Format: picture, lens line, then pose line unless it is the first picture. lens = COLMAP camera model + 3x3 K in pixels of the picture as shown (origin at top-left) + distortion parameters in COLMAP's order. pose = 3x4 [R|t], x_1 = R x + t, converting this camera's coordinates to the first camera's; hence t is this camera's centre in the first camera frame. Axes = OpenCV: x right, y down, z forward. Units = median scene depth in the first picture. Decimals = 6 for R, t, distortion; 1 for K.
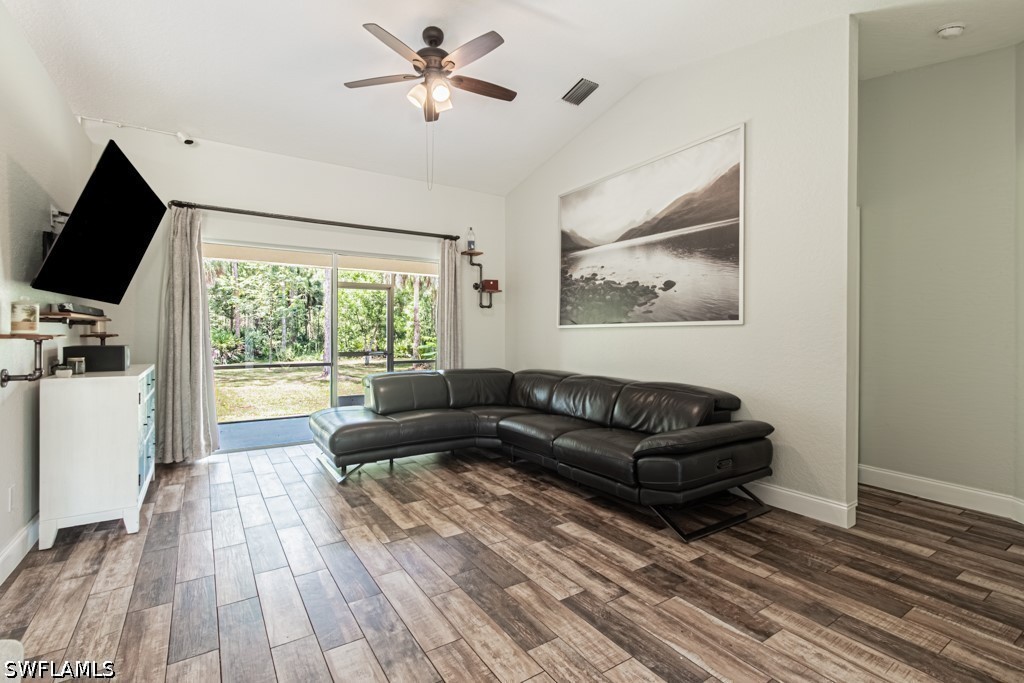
lens RADIAL K [[474.7, 0, 509.2], [0, 474.7, 332.9], [0, 0, 1]] dist [0.003887, -0.000636]
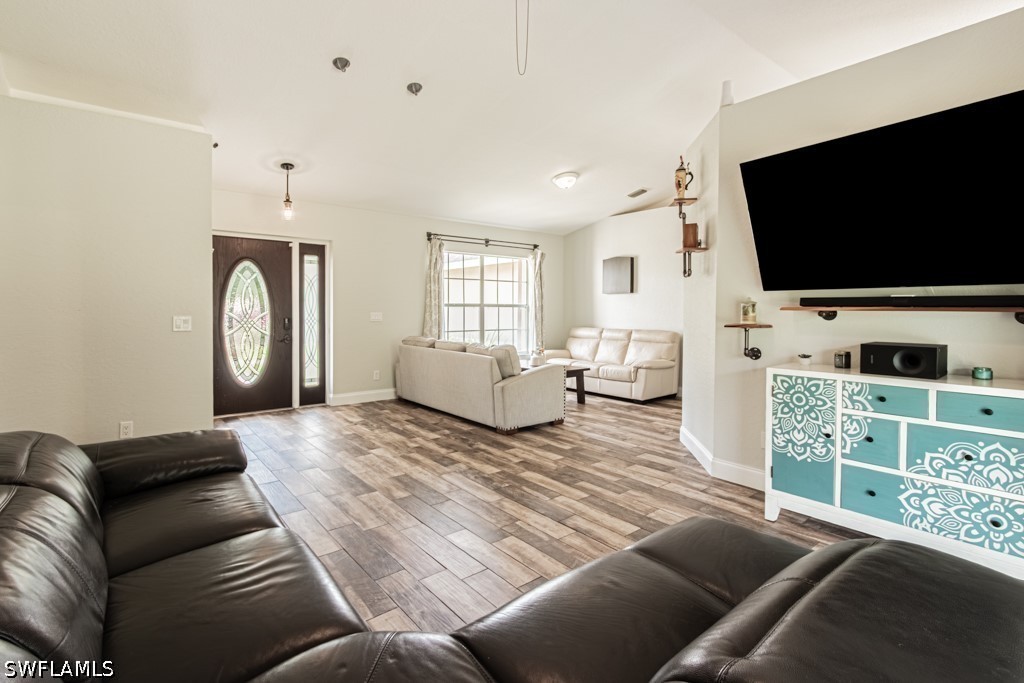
lens RADIAL K [[474.7, 0, 508.0], [0, 474.7, 316.4], [0, 0, 1]] dist [0.003887, -0.000636]
pose [[-0.994416, -0.005646, -0.105380, -0.142408], [-0.007731, 0.999782, 0.019388, -0.042917], [0.105248, 0.020095, -0.994243, 2.383690]]
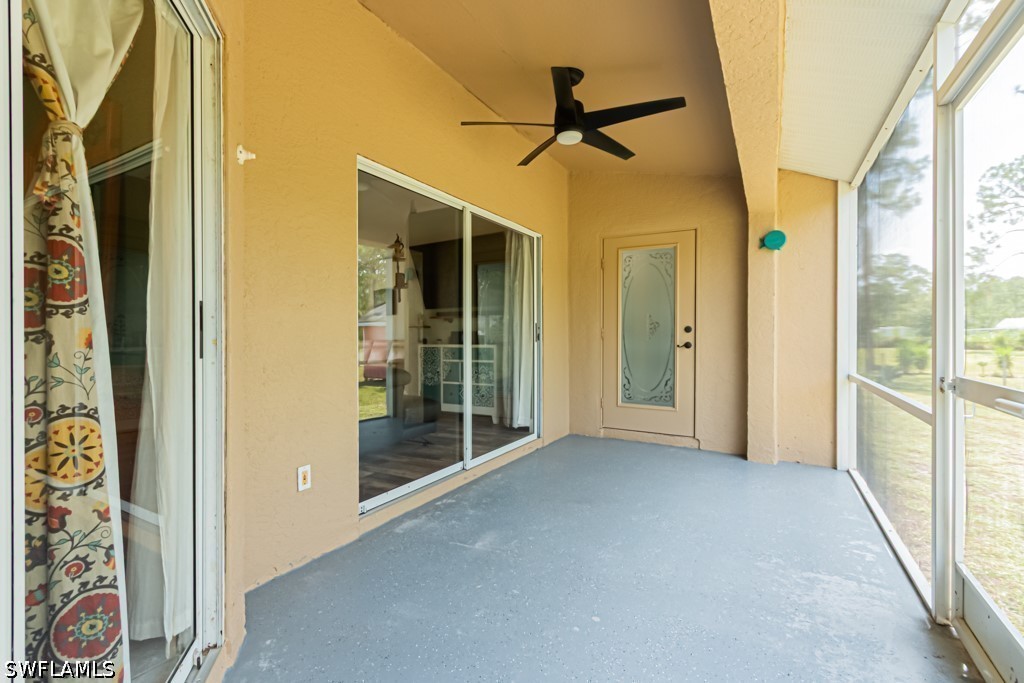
lens RADIAL K [[474.7, 0, 512.0], [0, 474.7, 340.9], [0, 0, 1]] dist [0.003887, -0.000636]
pose [[-0.878890, -0.002861, -0.477015, -0.142322], [-0.007098, 0.999950, 0.007080, 0.023274], [0.476971, 0.009609, -0.878867, 3.242676]]
